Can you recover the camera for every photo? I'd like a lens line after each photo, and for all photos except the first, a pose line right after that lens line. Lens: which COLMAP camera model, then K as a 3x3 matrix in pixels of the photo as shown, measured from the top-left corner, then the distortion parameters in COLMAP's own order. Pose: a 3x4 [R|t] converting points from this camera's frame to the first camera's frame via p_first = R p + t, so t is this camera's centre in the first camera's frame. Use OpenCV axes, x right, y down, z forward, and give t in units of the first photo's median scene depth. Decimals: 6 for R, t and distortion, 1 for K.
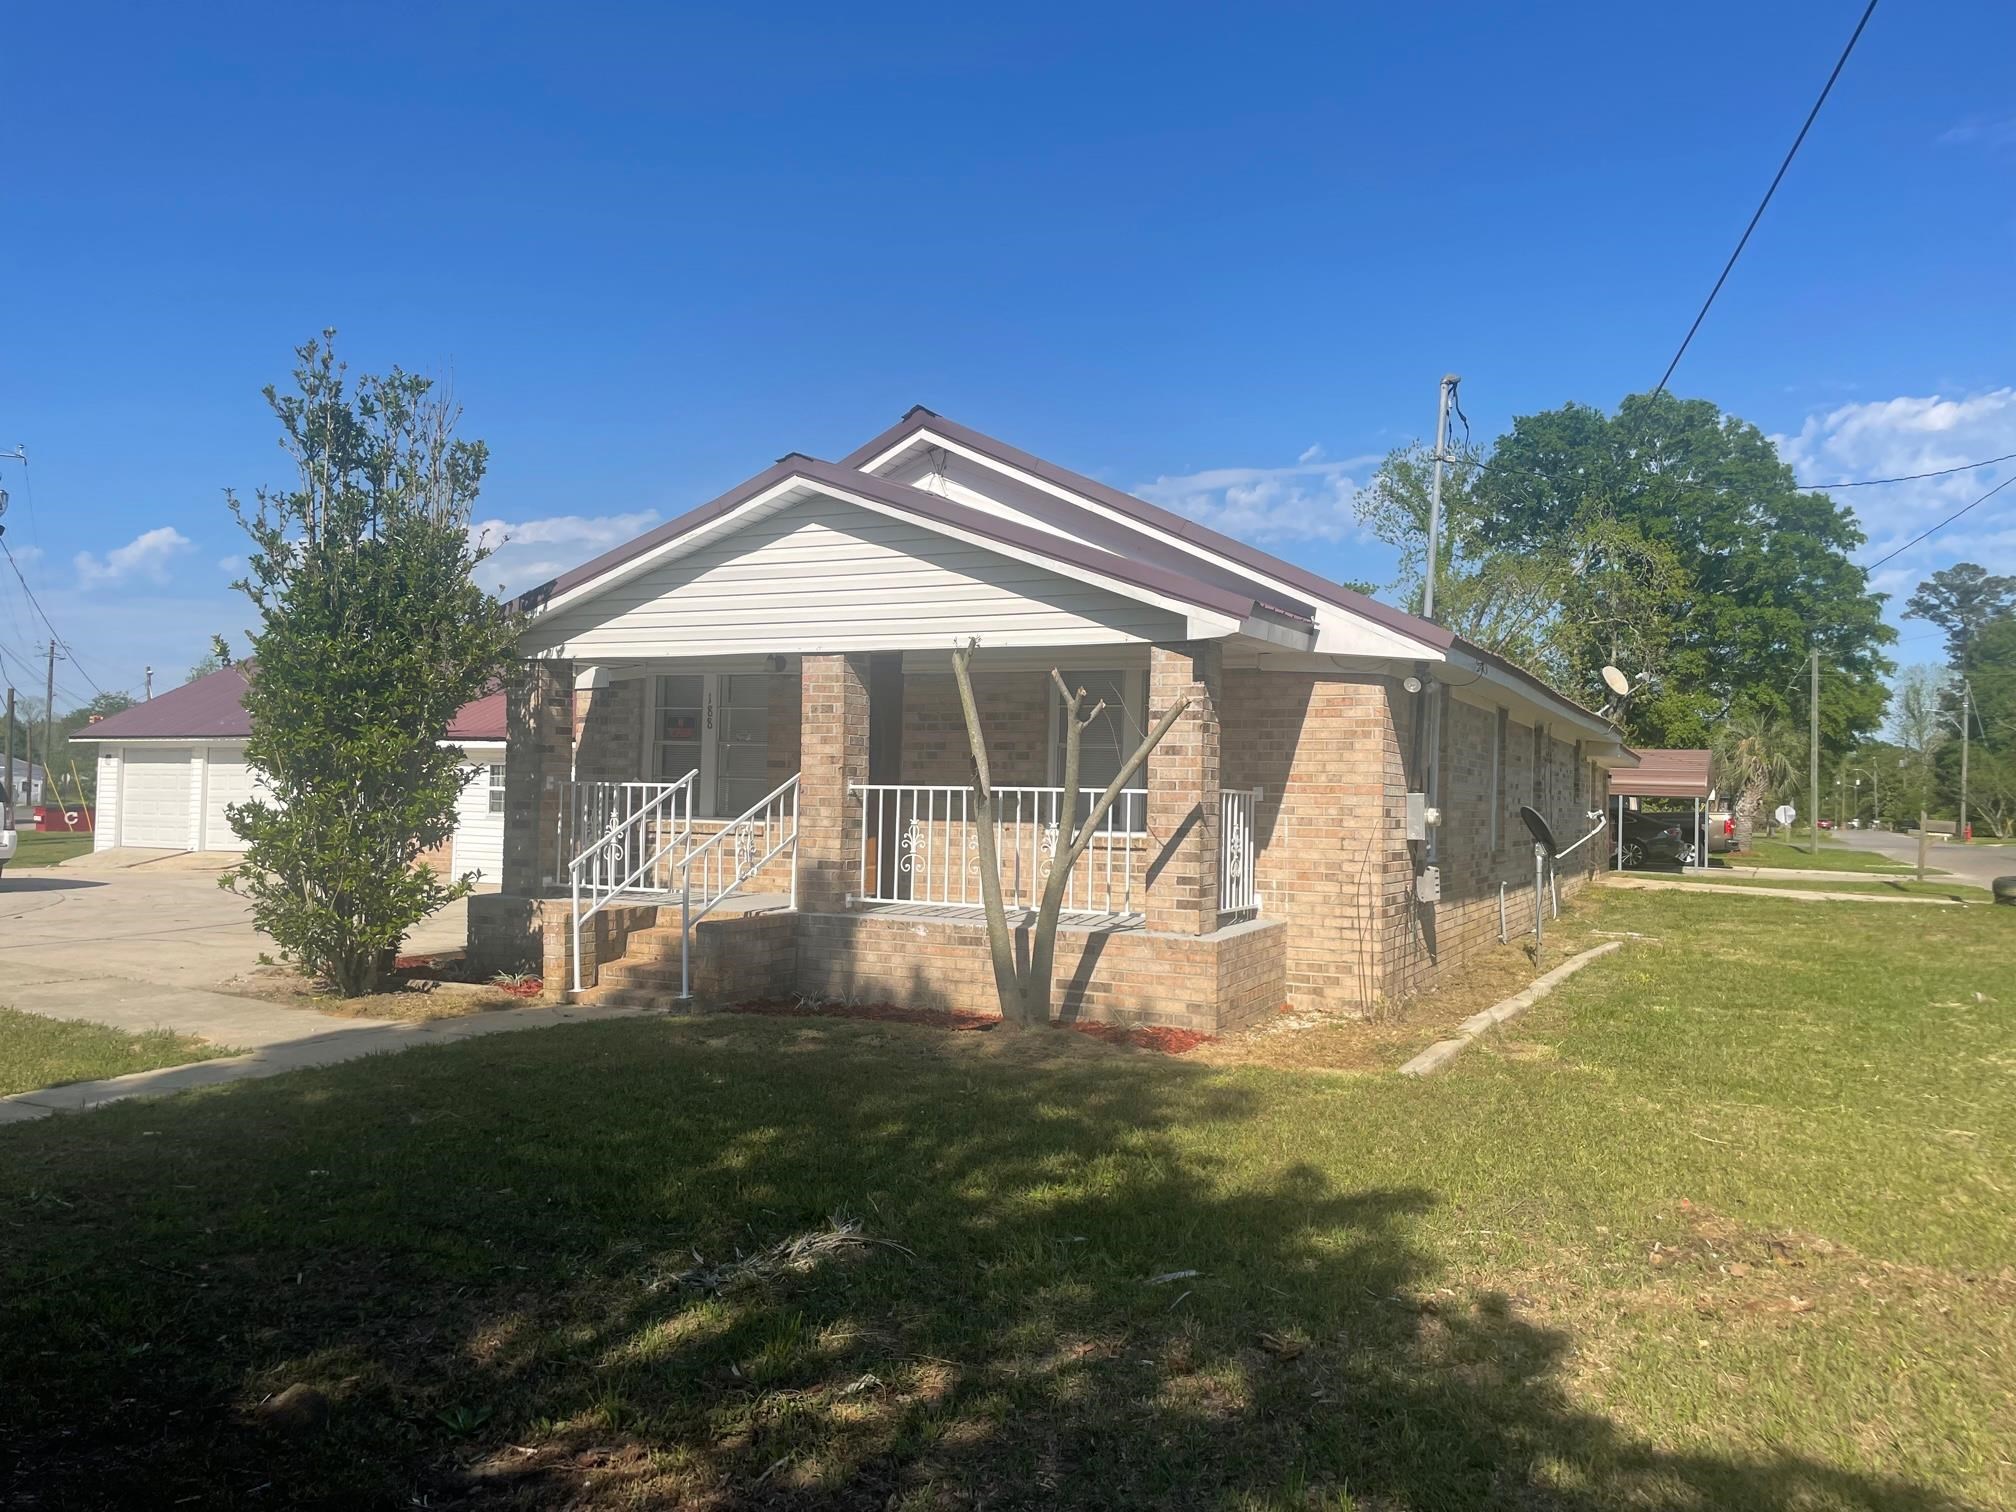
lens RADIAL K [[1535.7, 0, 1004.2], [0, 1535.7, 722.3], [0, 0, 1]] dist [0.095319, -0.139458]
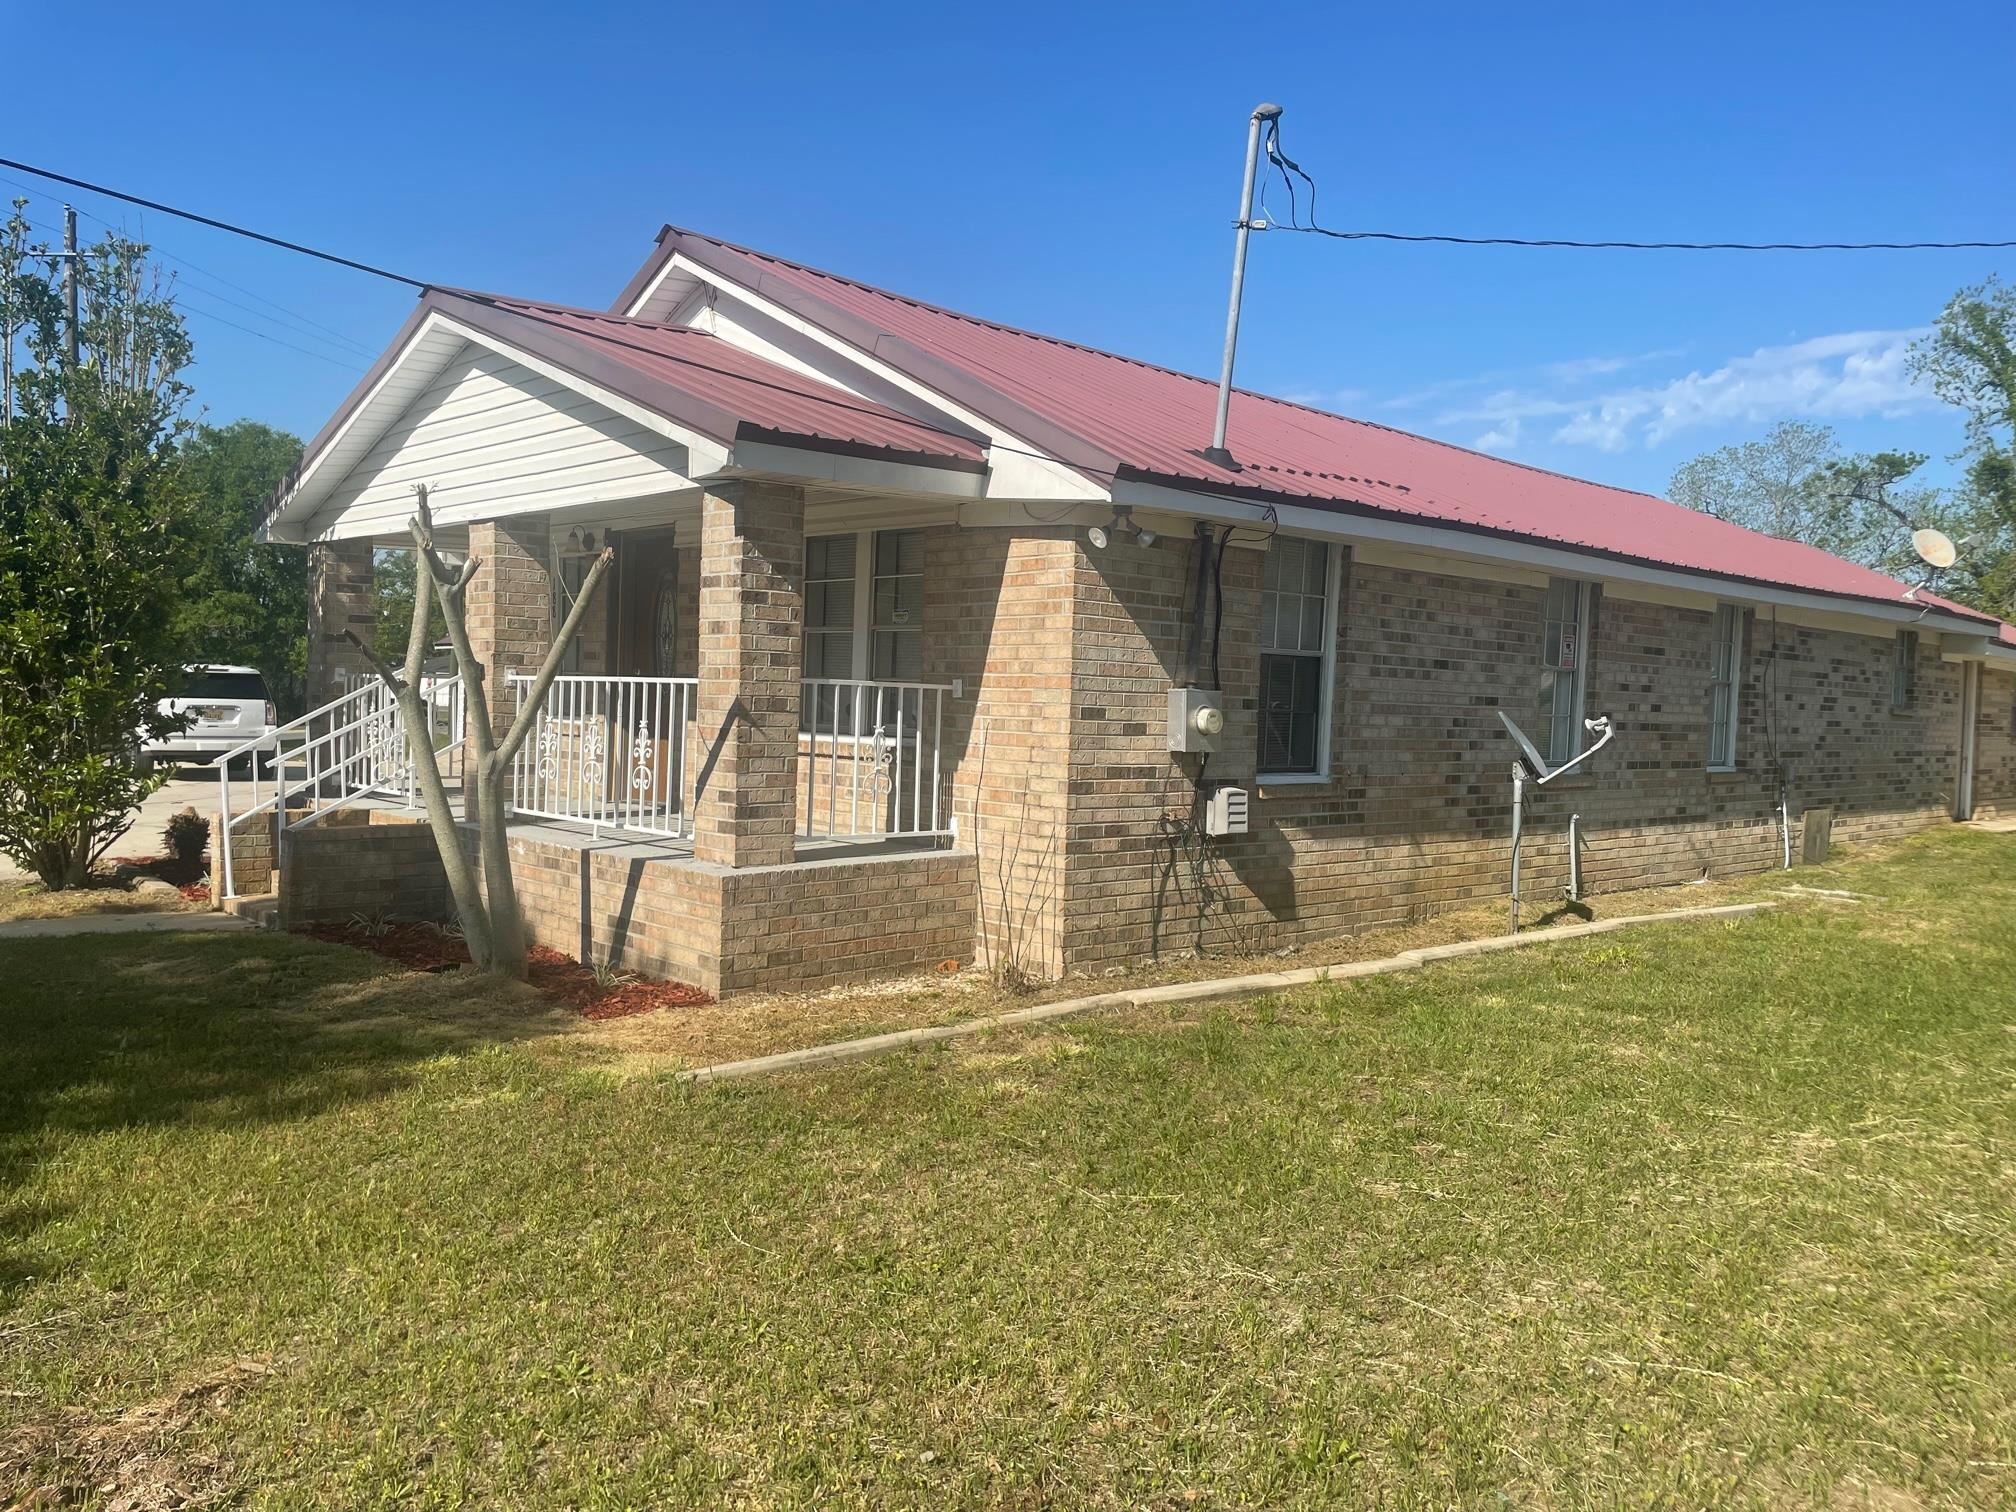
lens RADIAL K [[1551.5, 0, 1003.7], [0, 1551.5, 703.8], [0, 0, 1]] dist [0.098614, -0.155491]
pose [[0.937977, 0.008089, -0.346604, 0.466035], [0.007202, 0.999057, 0.042806, 0.021725], [0.346624, -0.042647, 0.937034, 0.287449]]
